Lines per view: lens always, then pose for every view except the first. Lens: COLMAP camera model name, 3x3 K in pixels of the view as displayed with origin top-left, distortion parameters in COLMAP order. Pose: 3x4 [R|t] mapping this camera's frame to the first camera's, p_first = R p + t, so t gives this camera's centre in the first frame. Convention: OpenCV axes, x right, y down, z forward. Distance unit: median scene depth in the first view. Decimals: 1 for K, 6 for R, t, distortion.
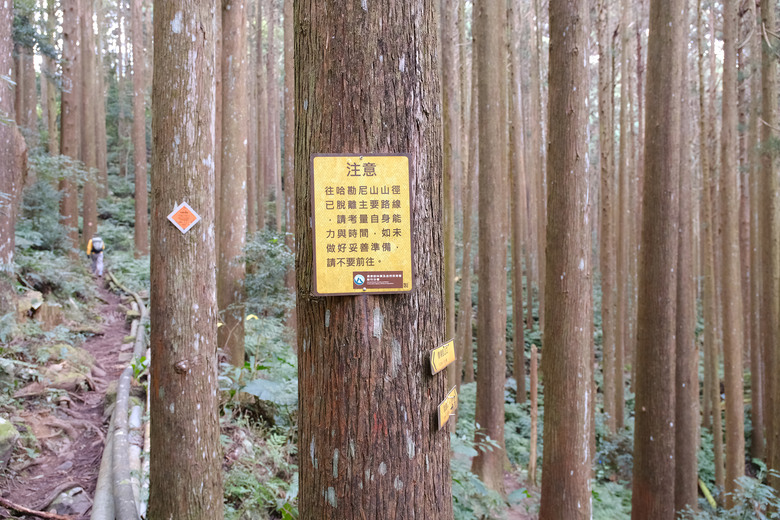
lens RADIAL K [[598.1, 0, 390.4], [0, 598.1, 256.8], [0, 0, 1]] dist [0.013203, 0.006907]
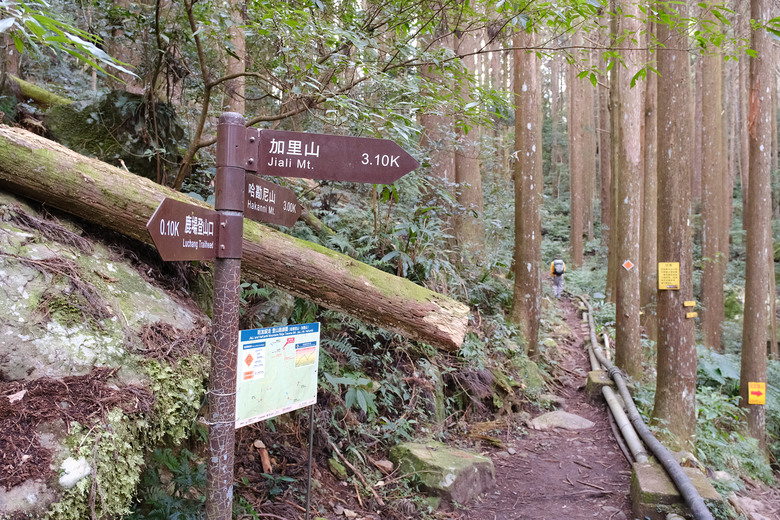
lens RADIAL K [[598.1, 0, 389.8], [0, 598.1, 256.9], [0, 0, 1]] dist [0.013203, 0.006907]
pose [[0.778606, 0.001667, -0.627511, 0.460042], [-0.010655, 0.999887, -0.010565, -0.047983], [0.627423, 0.014912, 0.778536, -1.575502]]
